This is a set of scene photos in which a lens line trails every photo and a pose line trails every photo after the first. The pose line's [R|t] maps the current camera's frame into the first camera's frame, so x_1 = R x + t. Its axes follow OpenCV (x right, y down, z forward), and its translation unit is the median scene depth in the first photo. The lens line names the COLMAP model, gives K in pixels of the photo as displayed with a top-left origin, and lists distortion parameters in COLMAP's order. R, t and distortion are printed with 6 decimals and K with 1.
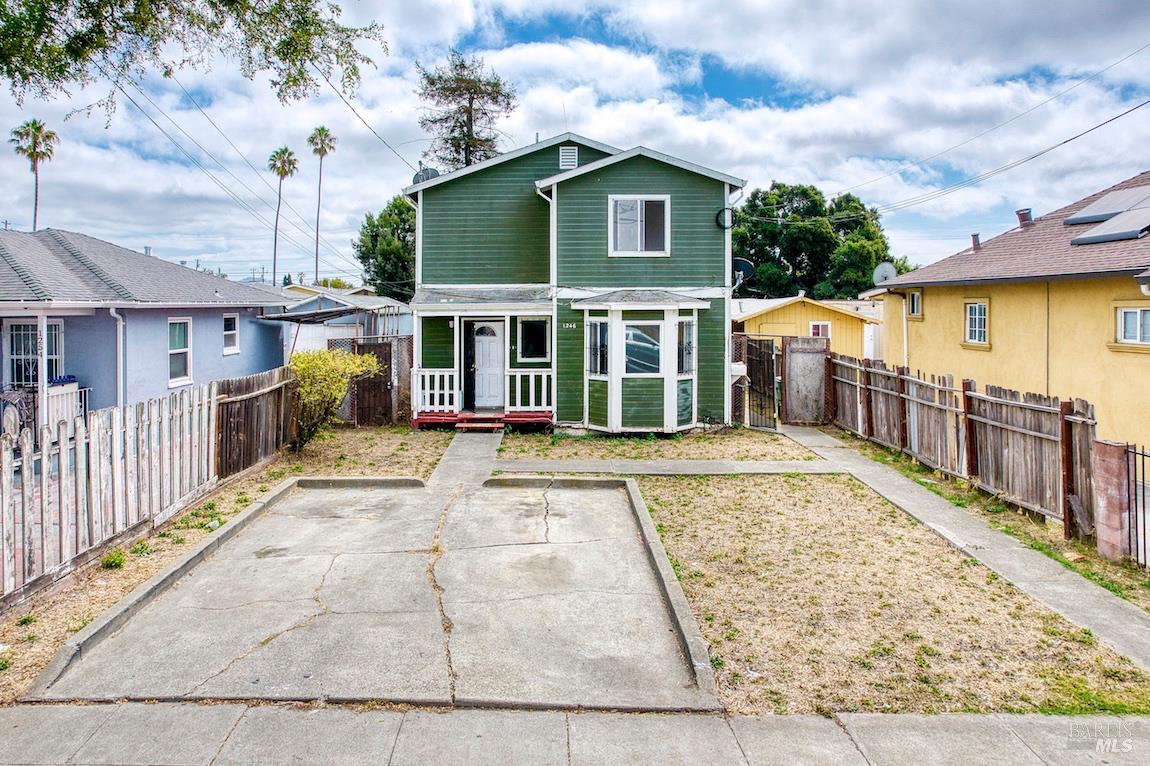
lens RADIAL K [[753.1, 0, 512.6], [0, 753.1, 326.3], [0, 0, 1]] dist [-0.044932, 0.017678]
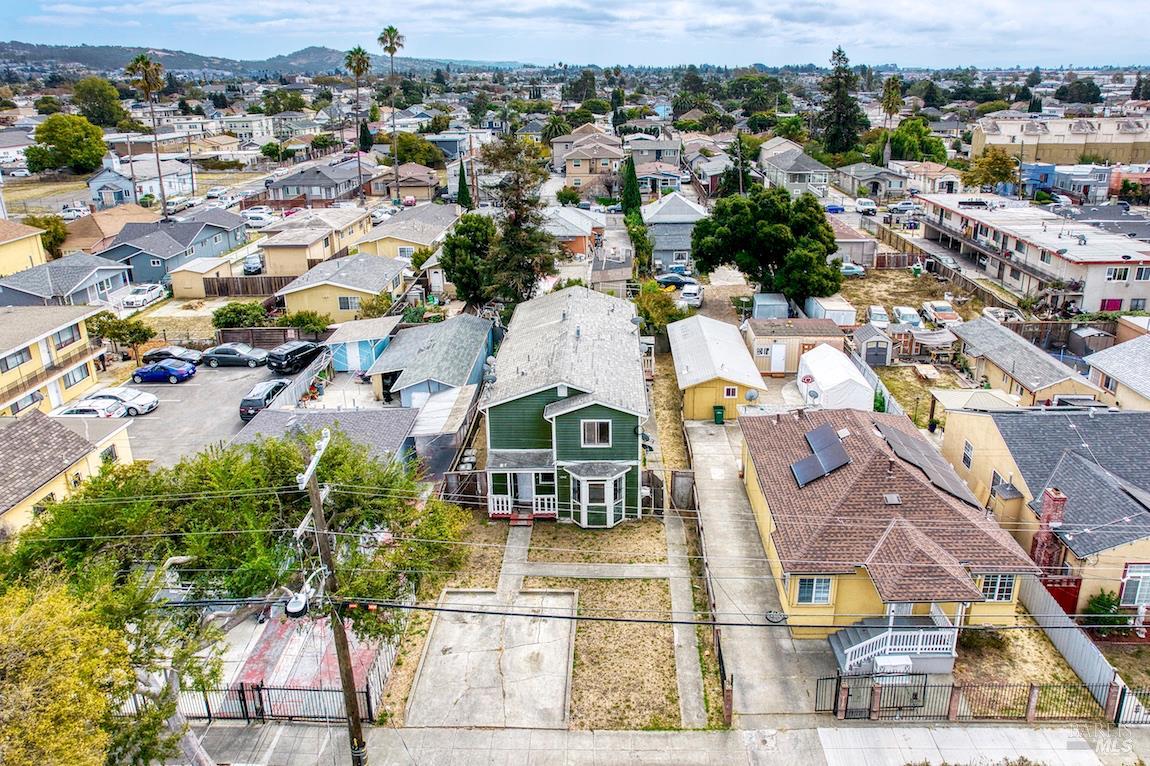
lens RADIAL K [[702.8, 0, 577.3], [0, 702.8, 313.0], [0, 0, 1]] dist [-0.046362, 0.001288]
pose [[0.999883, -0.015064, -0.002490, 0.126815], [0.015193, 0.965328, 0.260598, -0.936243], [-0.001522, -0.260605, 0.965444, -0.733535]]
